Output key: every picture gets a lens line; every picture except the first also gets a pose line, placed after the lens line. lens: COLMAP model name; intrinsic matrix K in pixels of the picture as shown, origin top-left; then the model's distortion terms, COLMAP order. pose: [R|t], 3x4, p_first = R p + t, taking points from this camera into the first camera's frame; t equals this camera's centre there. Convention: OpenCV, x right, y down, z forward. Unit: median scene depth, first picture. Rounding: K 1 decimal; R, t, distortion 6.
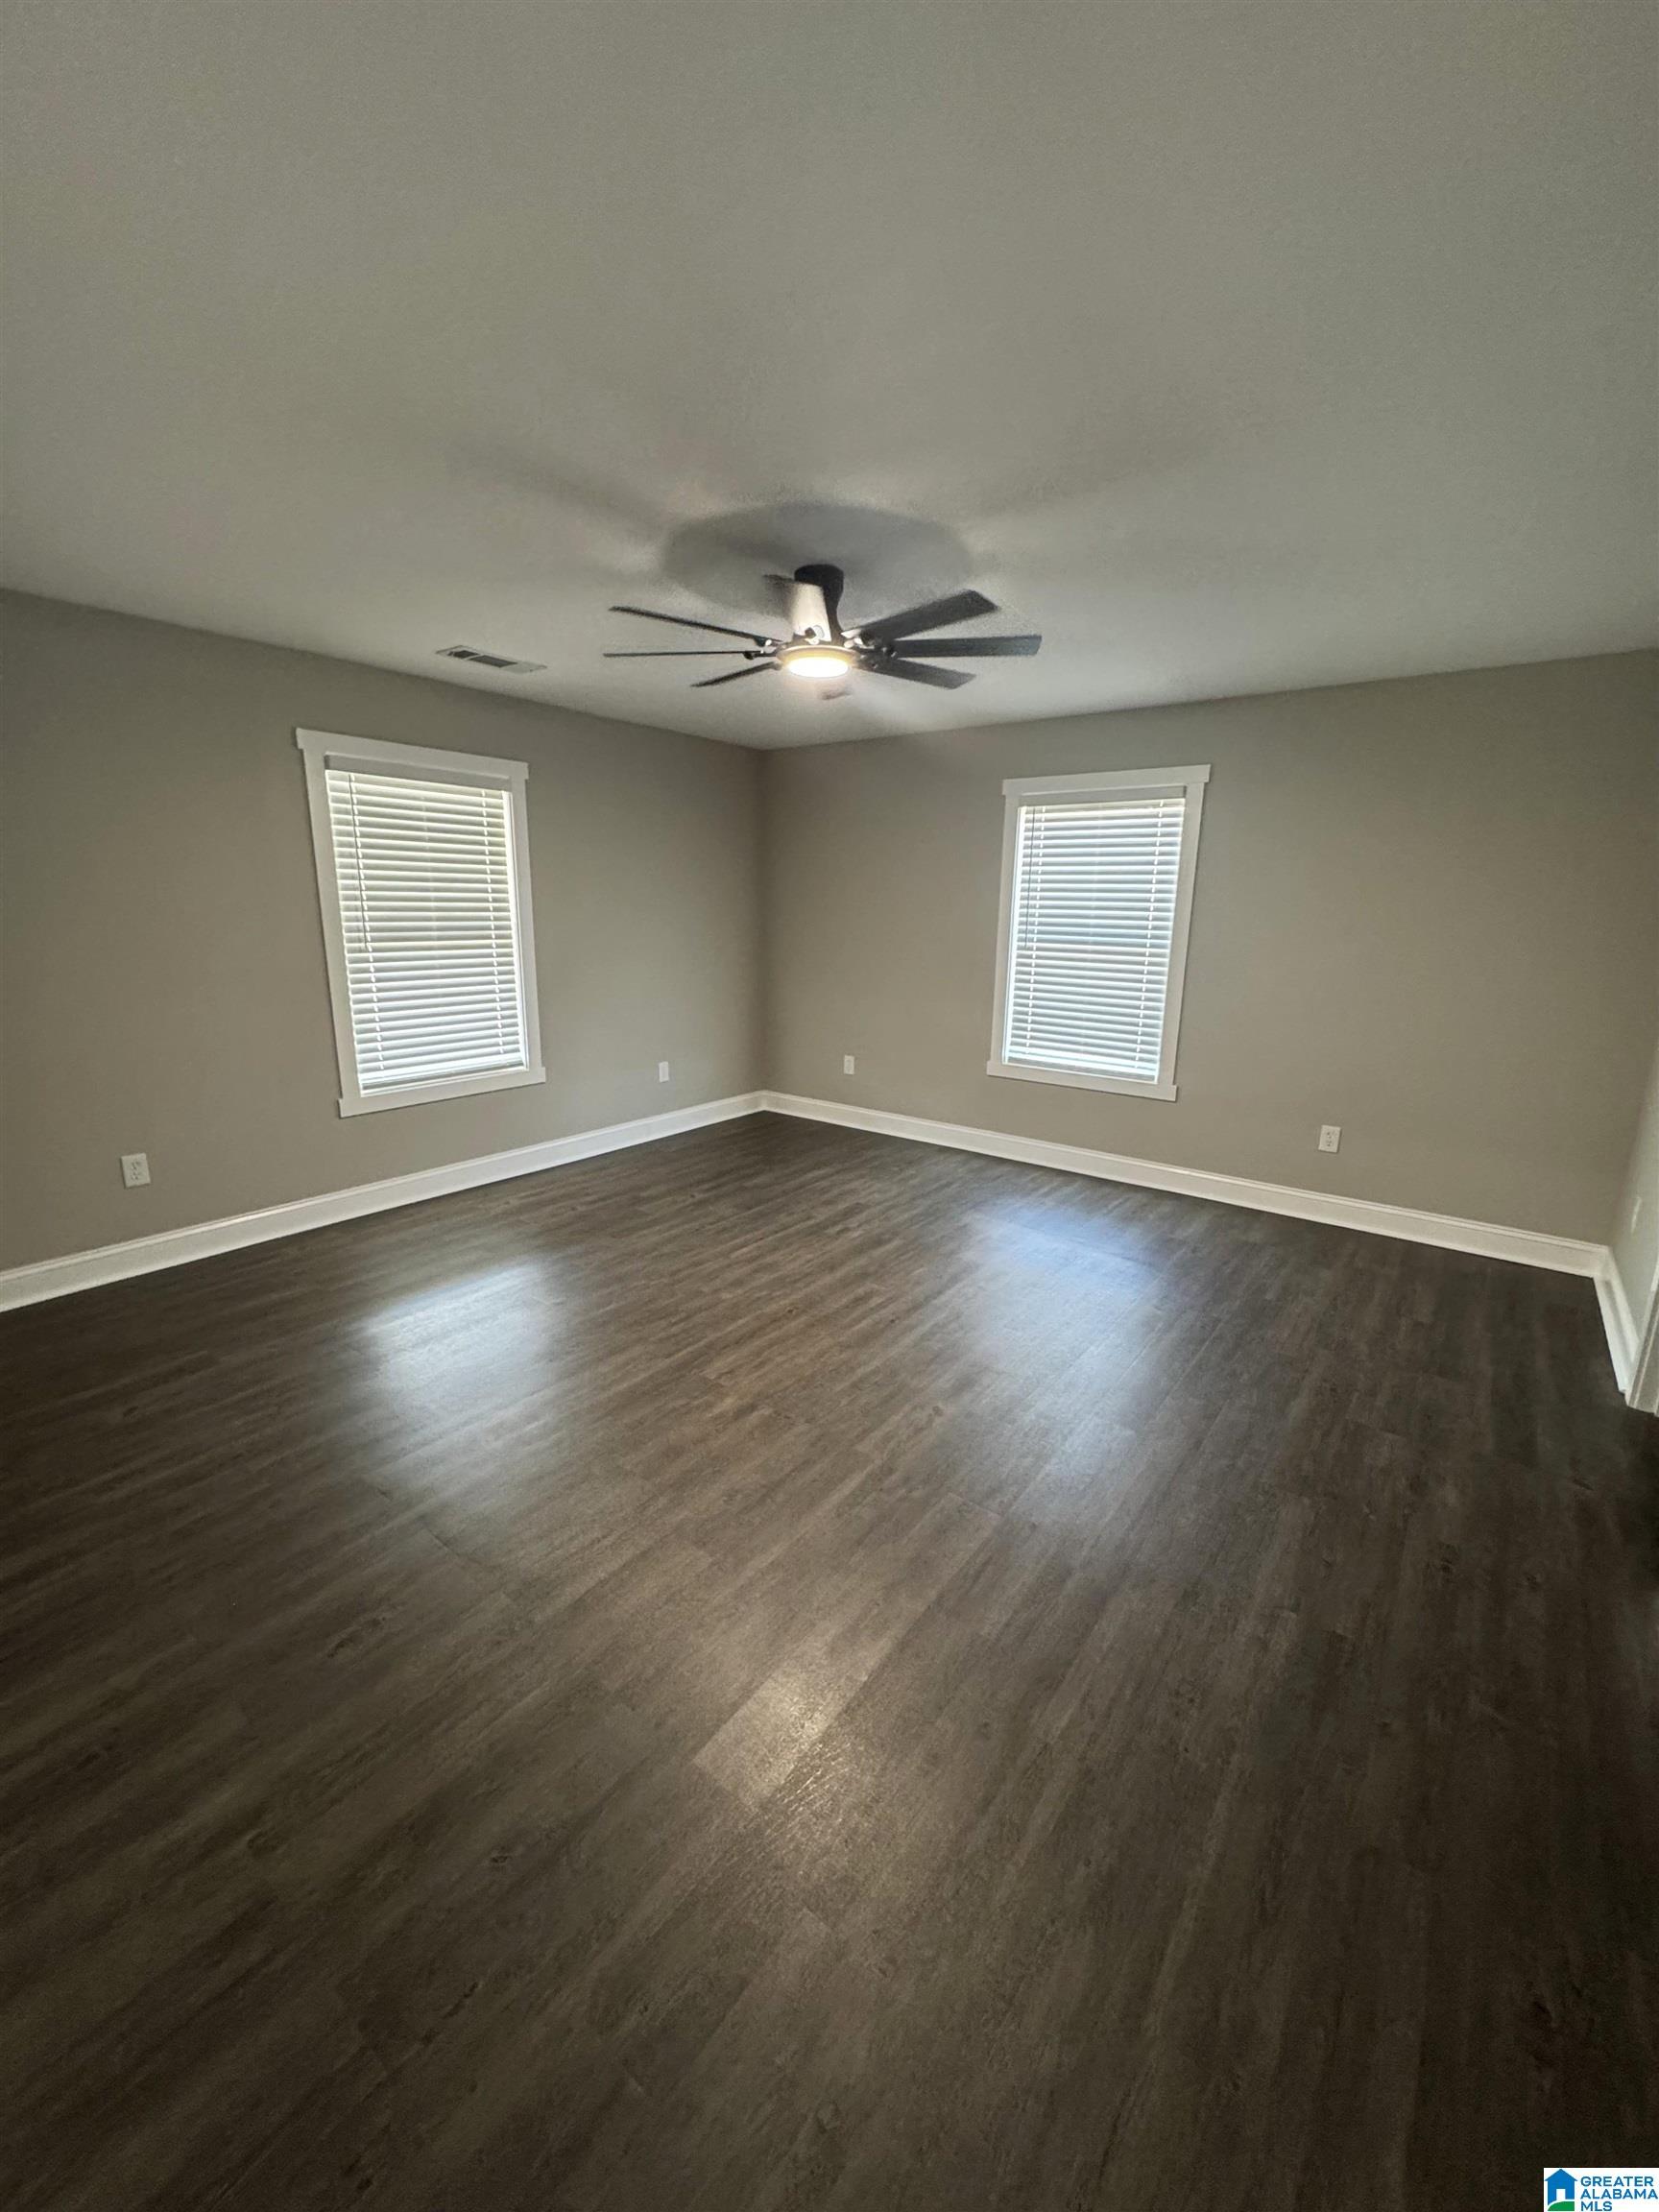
lens RADIAL K [[880.6, 0, 837.5], [0, 880.6, 1096.6], [0, 0, 1]] dist [-0.003148, 0.000727]
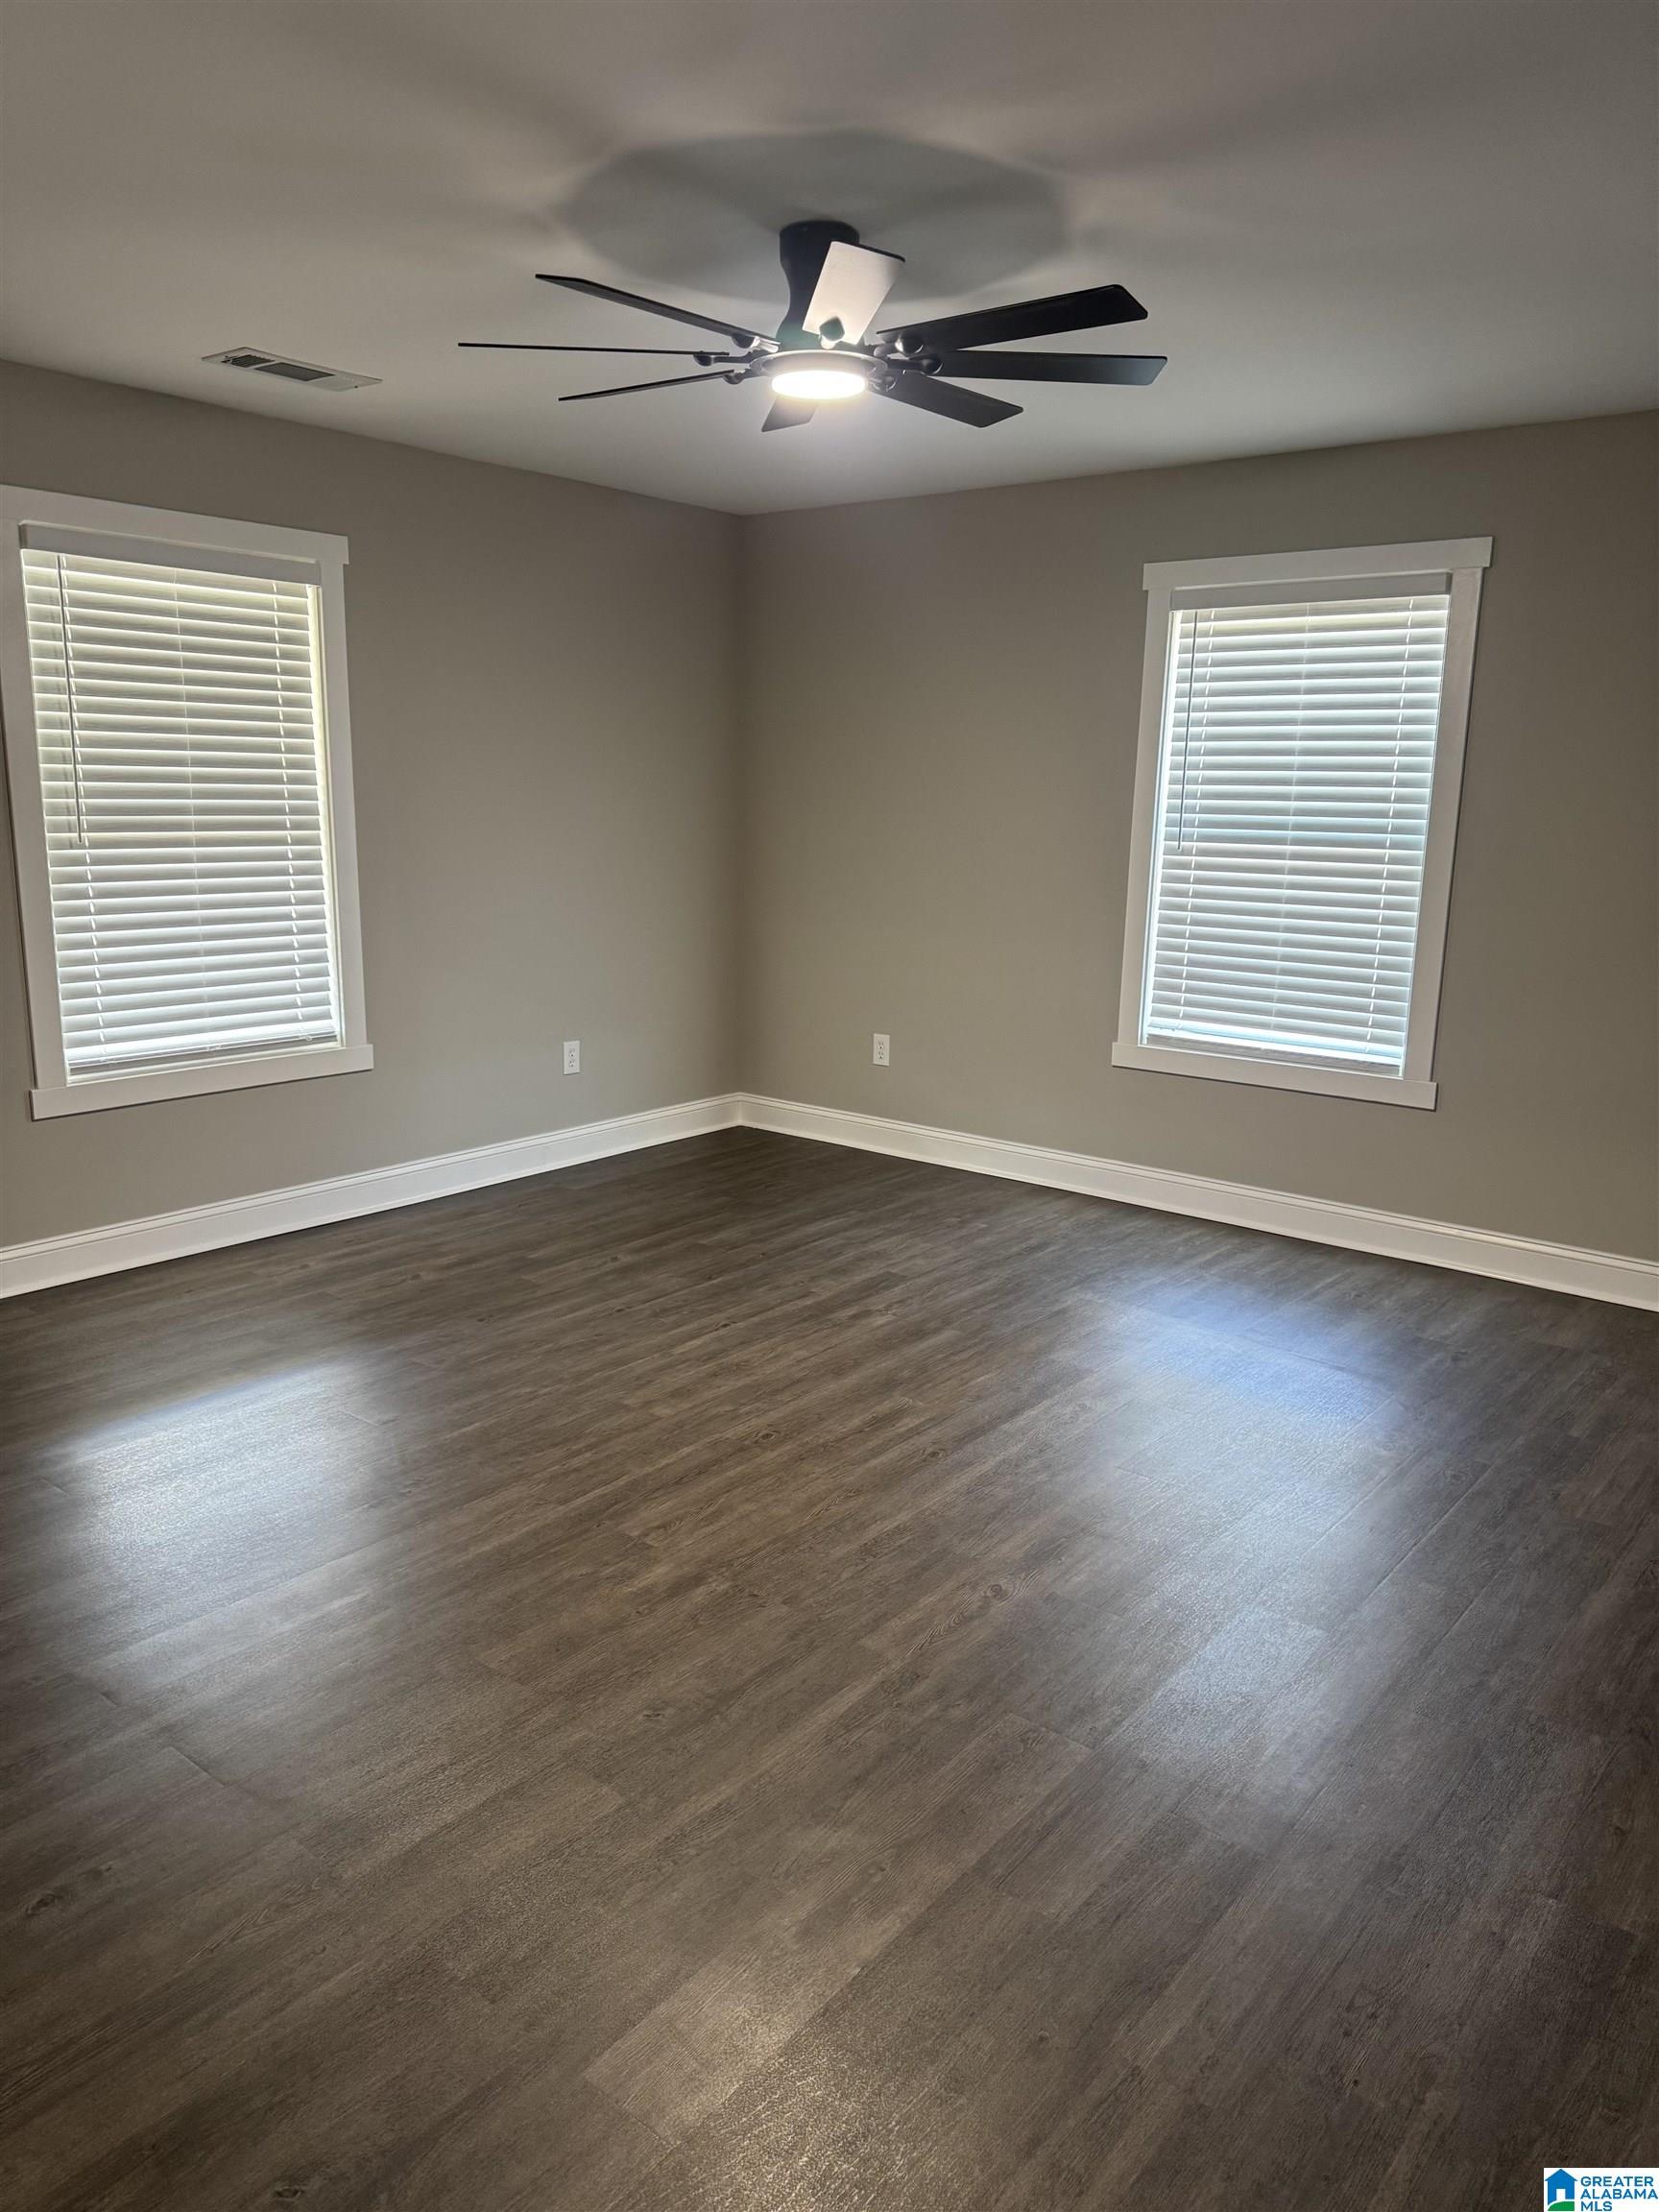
lens RADIAL K [[1580.0, 0, 830.0], [0, 1580.0, 1104.0], [0, 0, 1]] dist [0.042270, -0.043272]
pose [[0.999279, 0.010551, -0.036462, 0.029930], [-0.011206, 0.999779, -0.017812, 0.035527], [0.036266, 0.018208, 0.999176, -0.101429]]
